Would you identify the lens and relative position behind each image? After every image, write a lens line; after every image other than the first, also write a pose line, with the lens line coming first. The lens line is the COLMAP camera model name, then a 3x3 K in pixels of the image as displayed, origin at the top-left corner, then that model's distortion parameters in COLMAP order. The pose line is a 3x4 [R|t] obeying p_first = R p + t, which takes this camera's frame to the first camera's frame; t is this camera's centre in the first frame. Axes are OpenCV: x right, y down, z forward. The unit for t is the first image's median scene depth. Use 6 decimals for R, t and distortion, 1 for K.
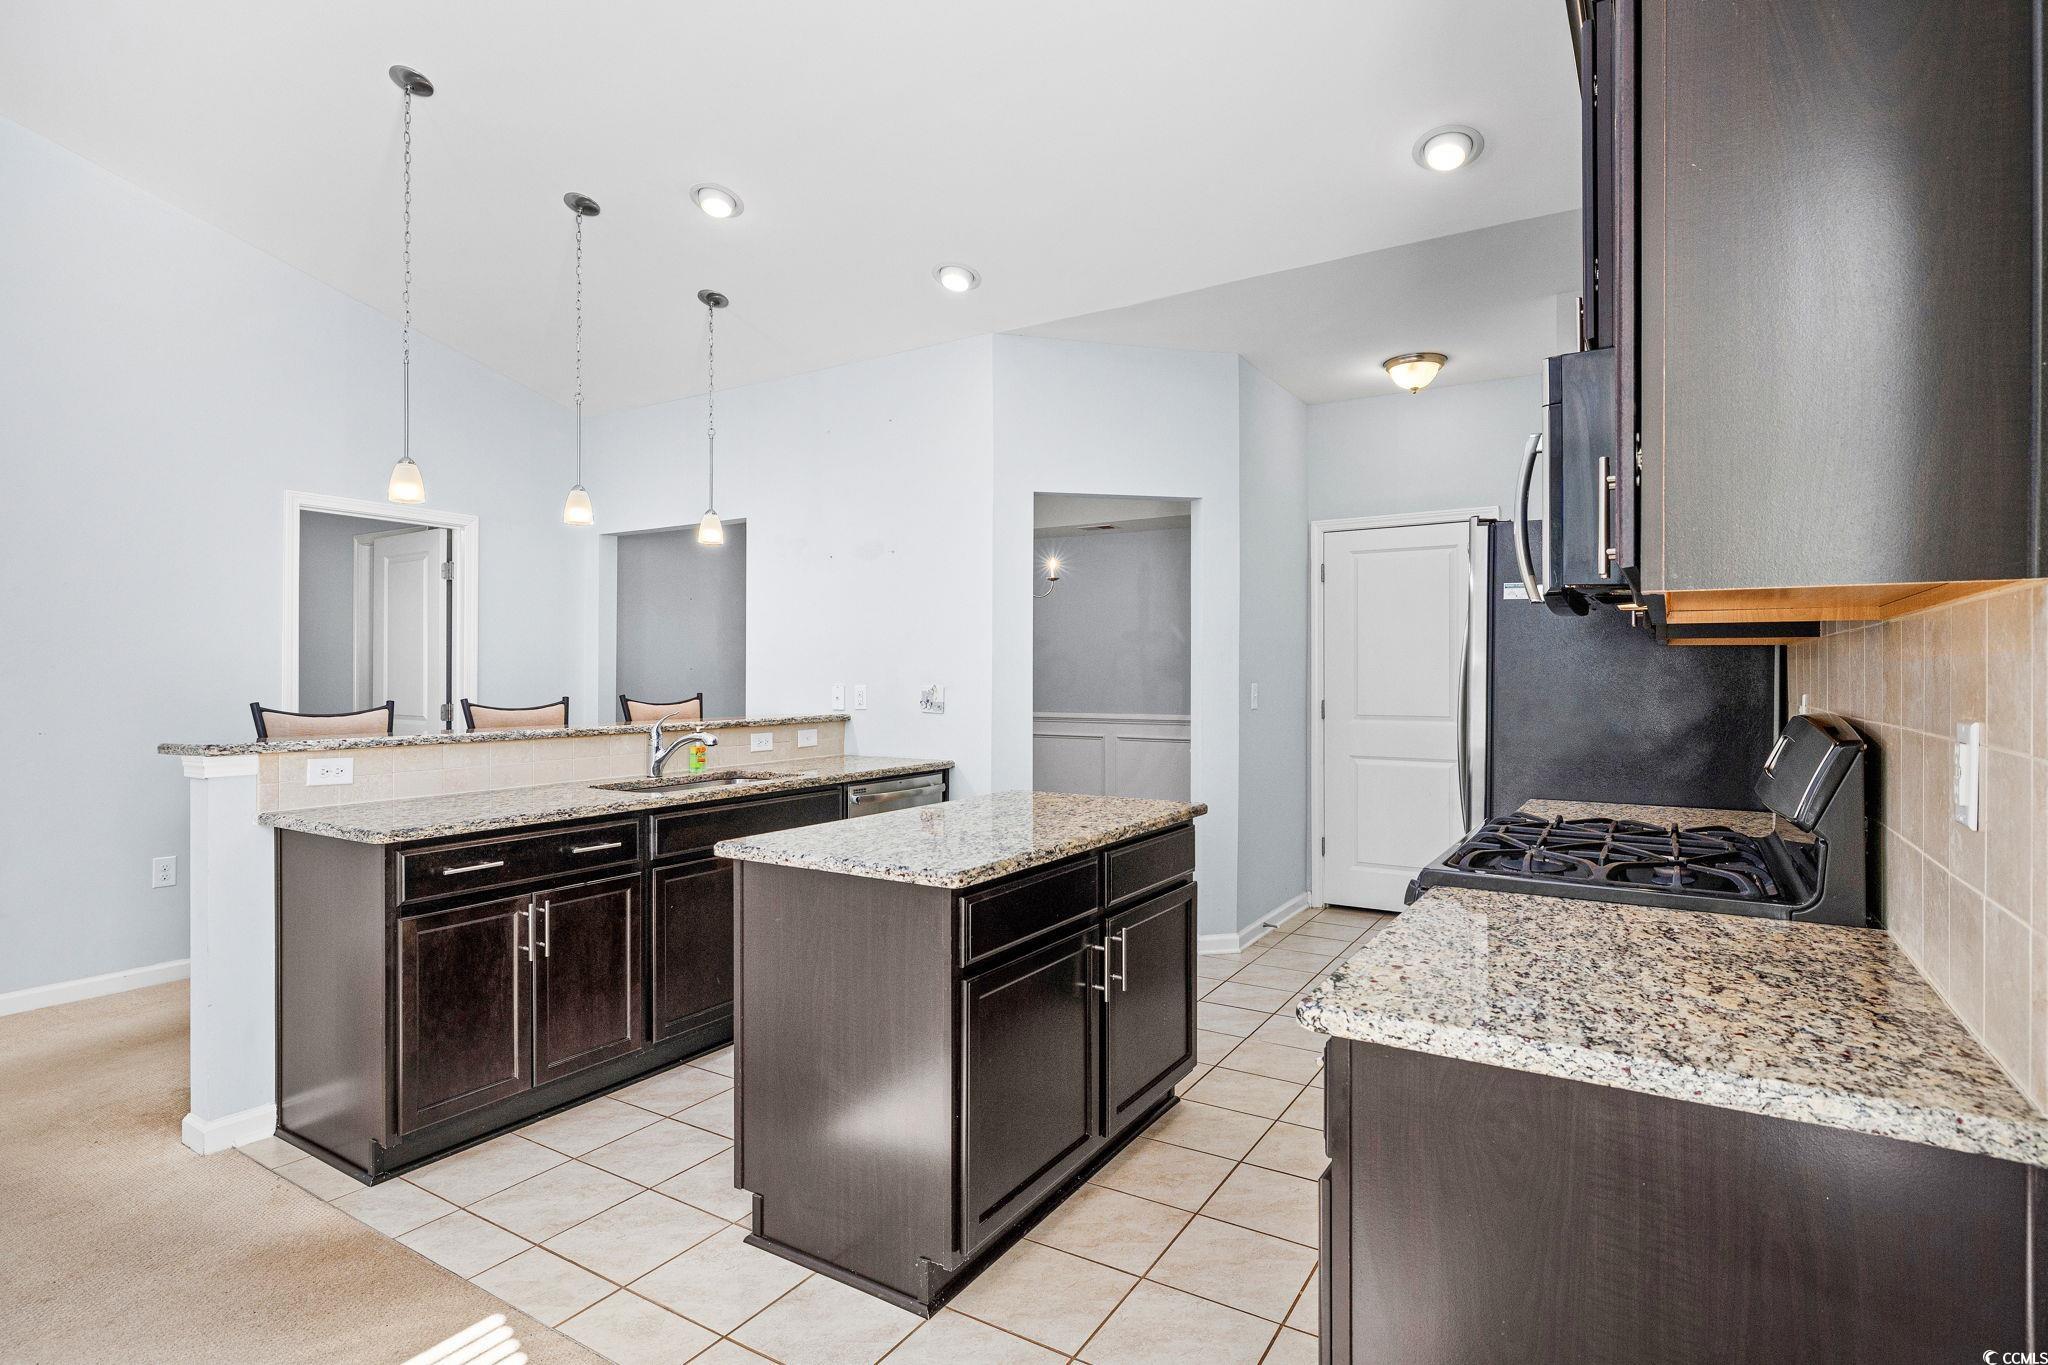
lens RADIAL K [[1035.3, 0, 1010.5], [0, 1035.3, 673.5], [0, 0, 1]] dist [-0.001975, -0.000455]
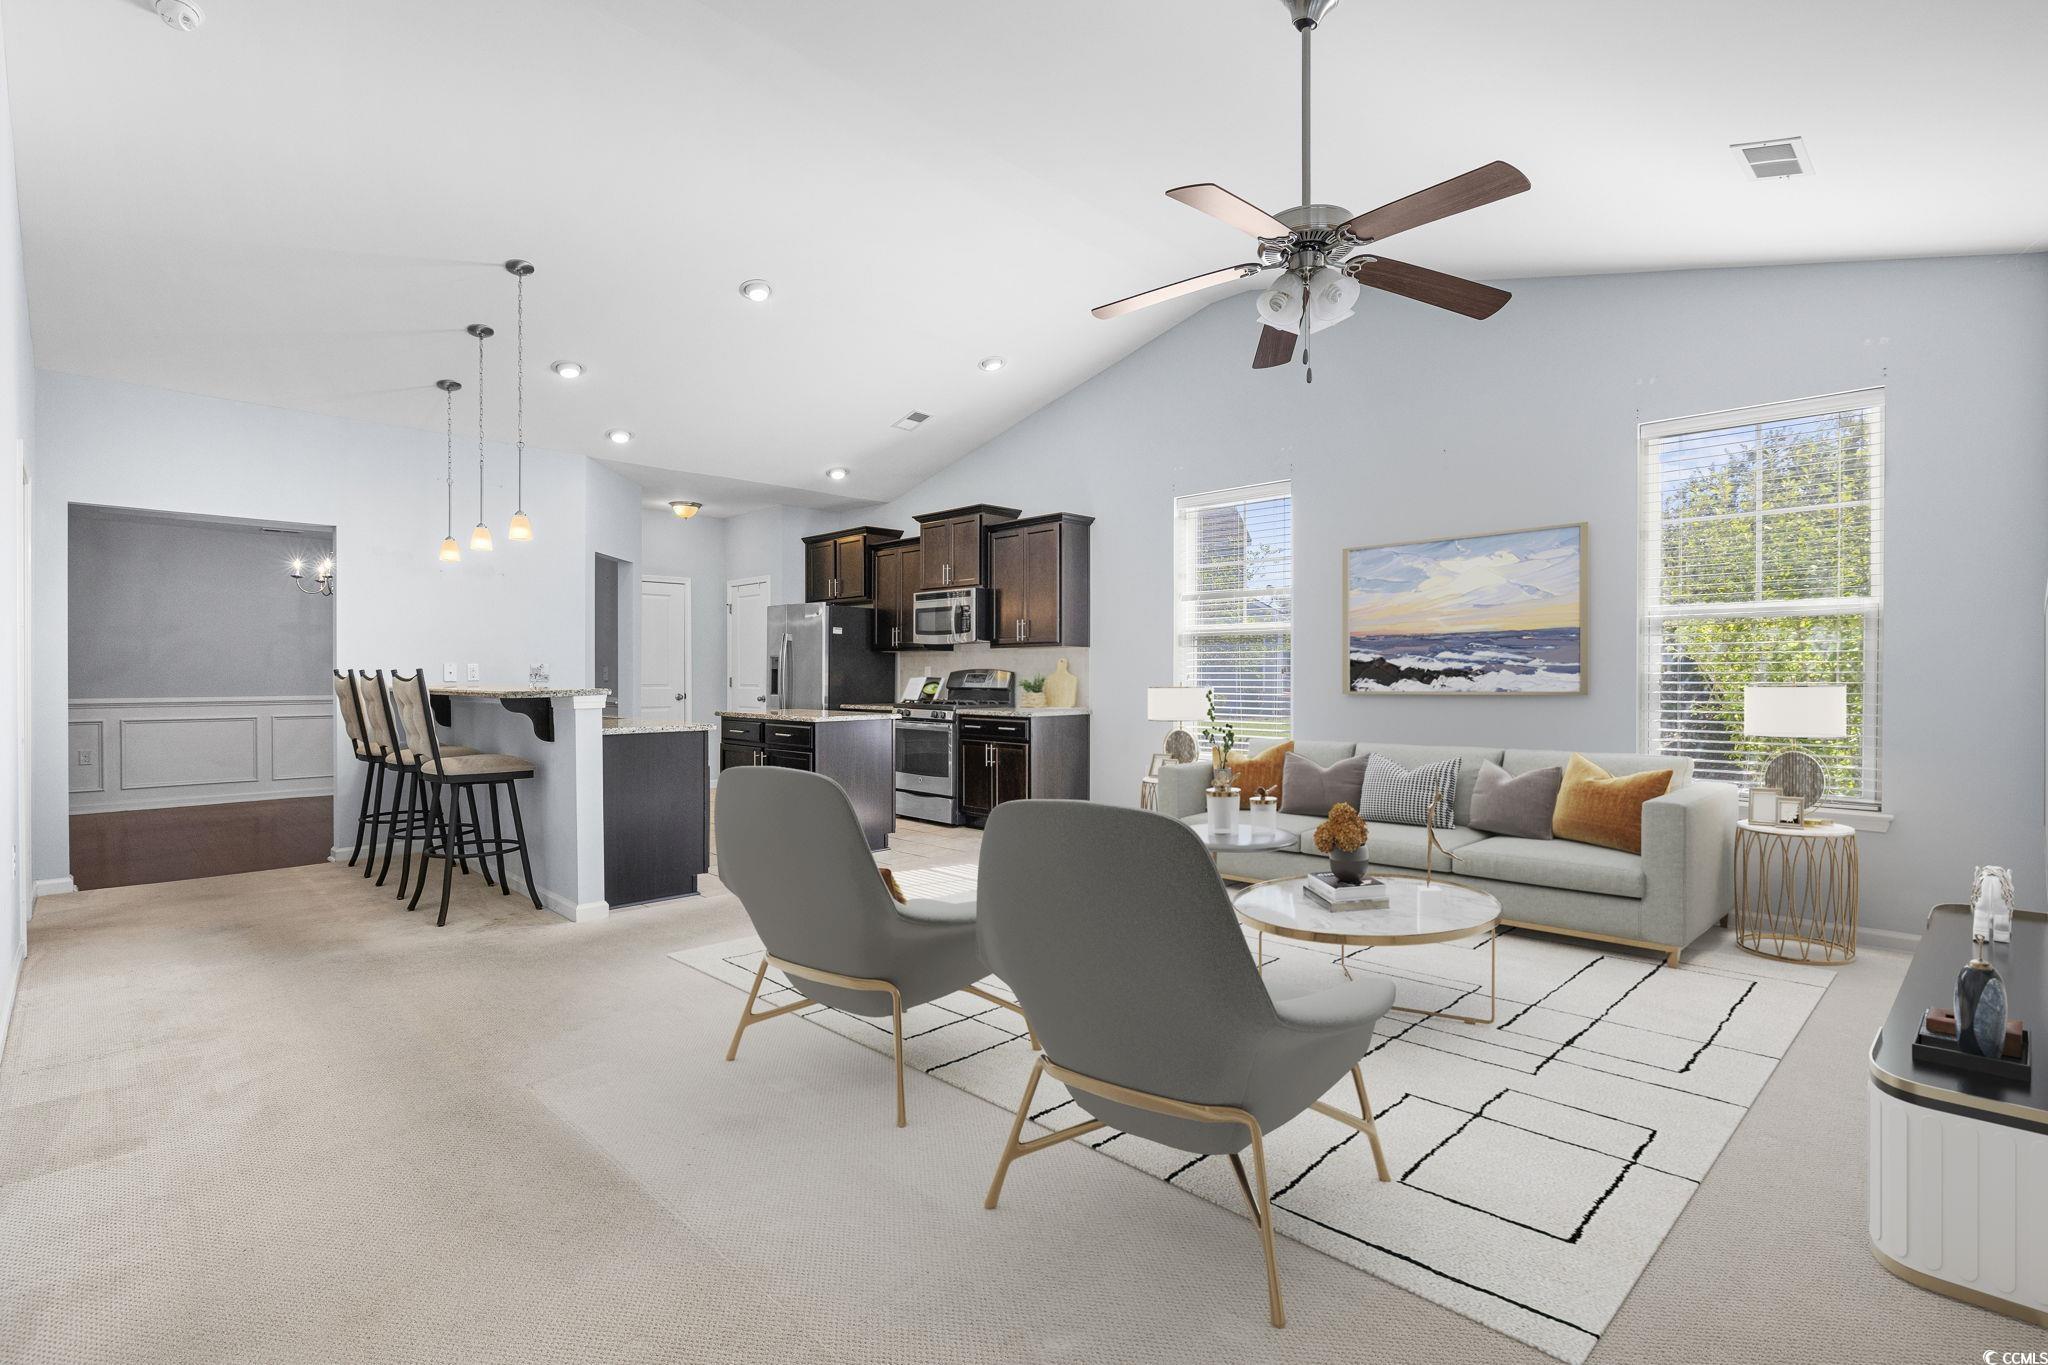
lens RADIAL K [[975.2, 0, 1024.2], [0, 975.2, 677.4], [0, 0, 1]] dist [-0.000365, -0.000044]
pose [[0.224178, -0.000972, 0.974548, -1.595745], [-0.001849, 0.999997, 0.001422, 0.034012], [-0.974546, -0.002121, 0.224176, -0.064742]]
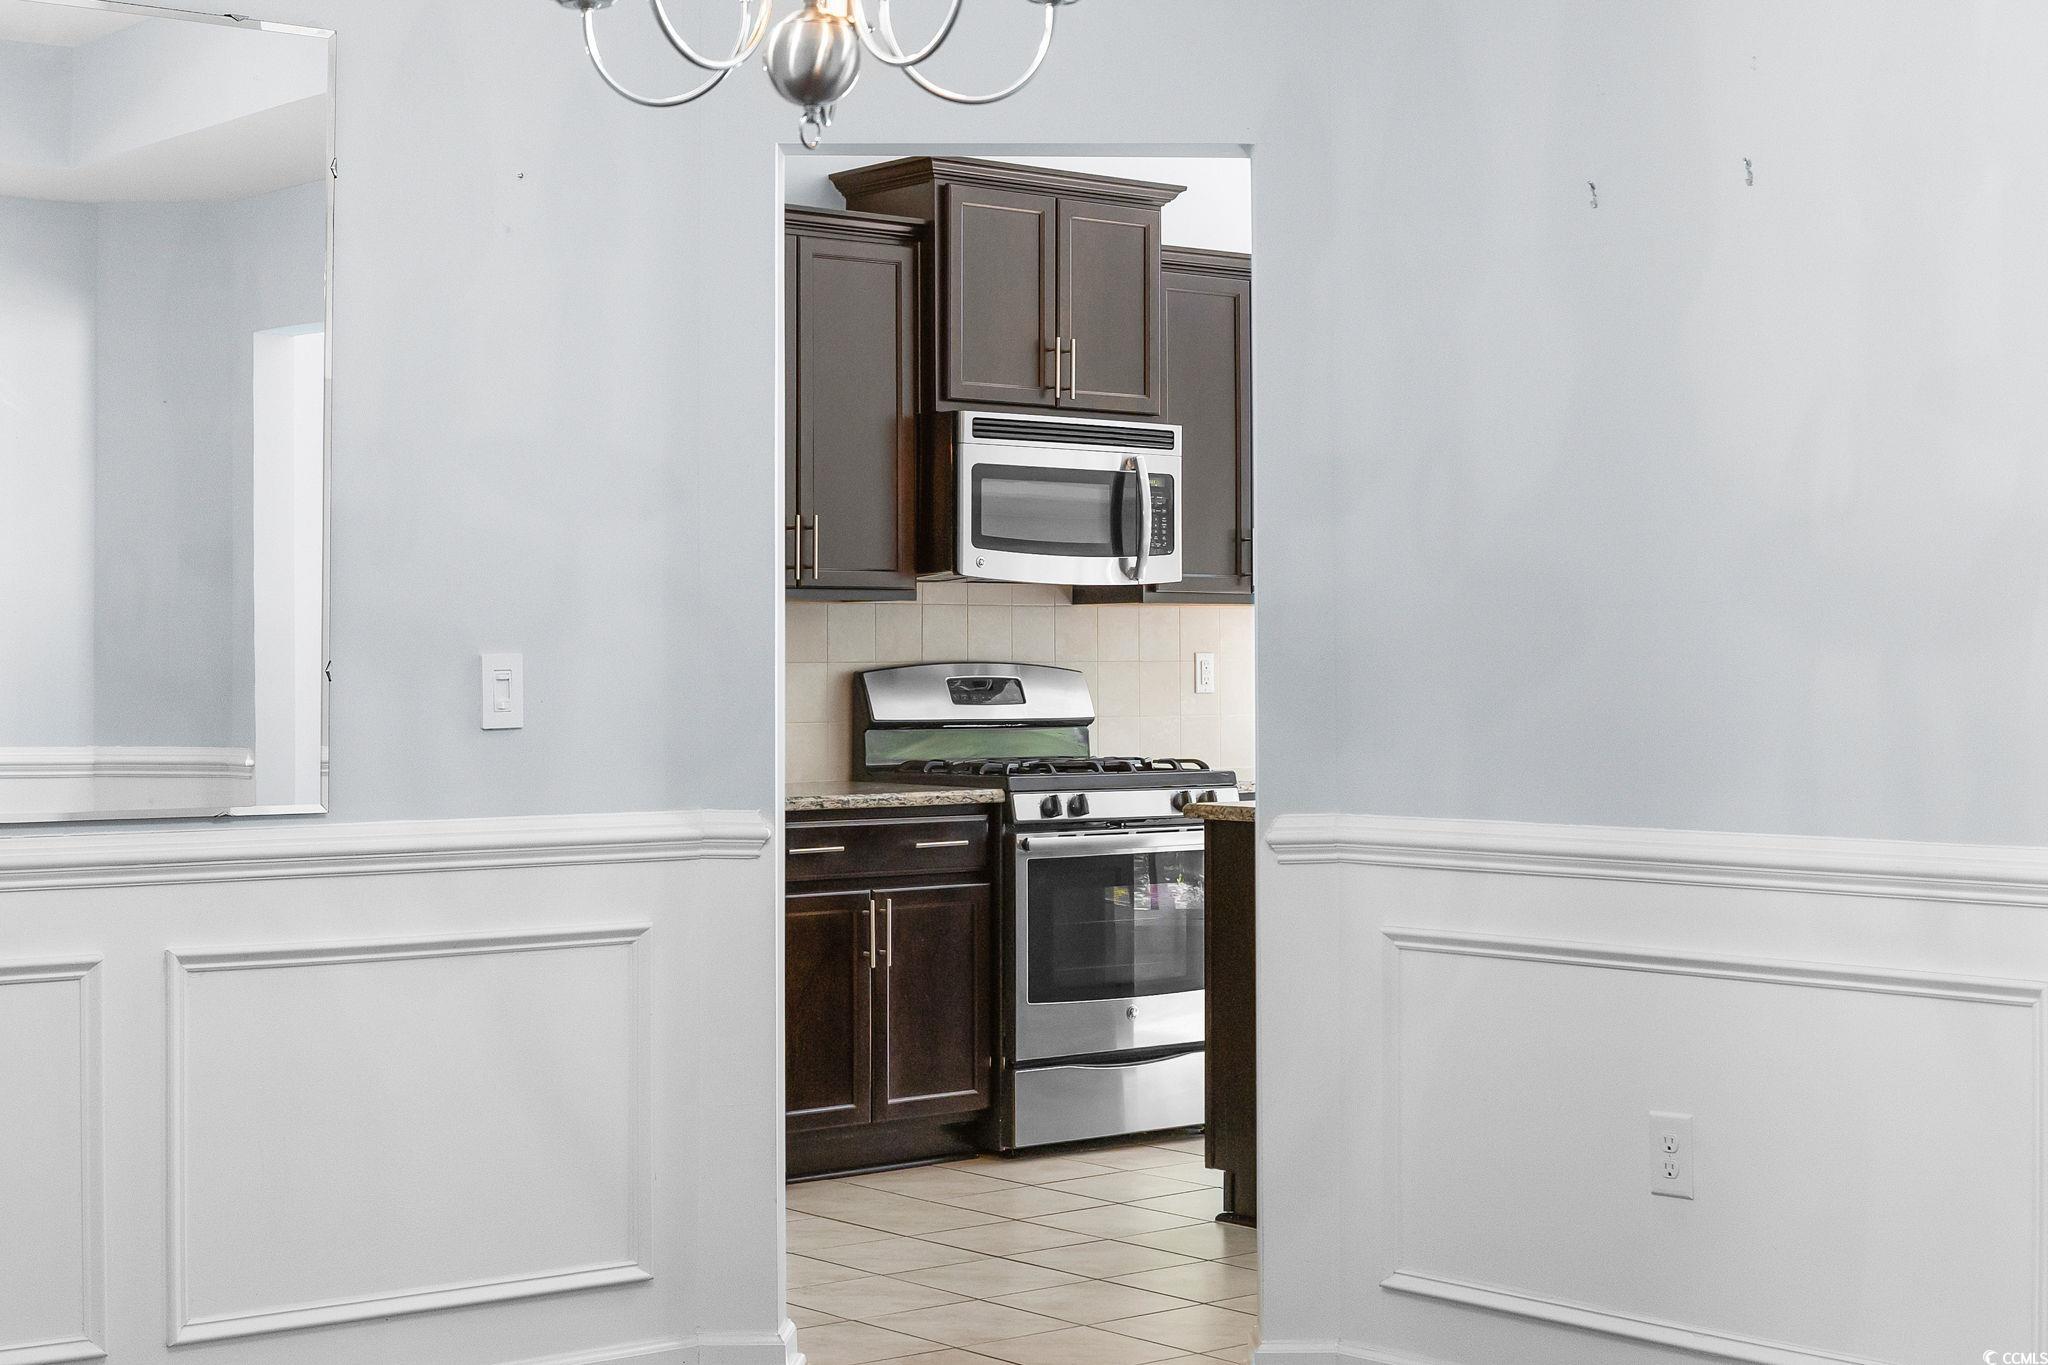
lens RADIAL K [[3194.0, 0, 1024.0], [0, 3194.0, 682.5], [0, 0, 1]] dist [0.005524, -0.010427]
pose [[-0.948862, -0.005687, 0.315639, -0.333837], [-0.002936, 0.999953, 0.009190, 0.013487], [-0.315676, 0.007793, -0.948835, 2.515964]]
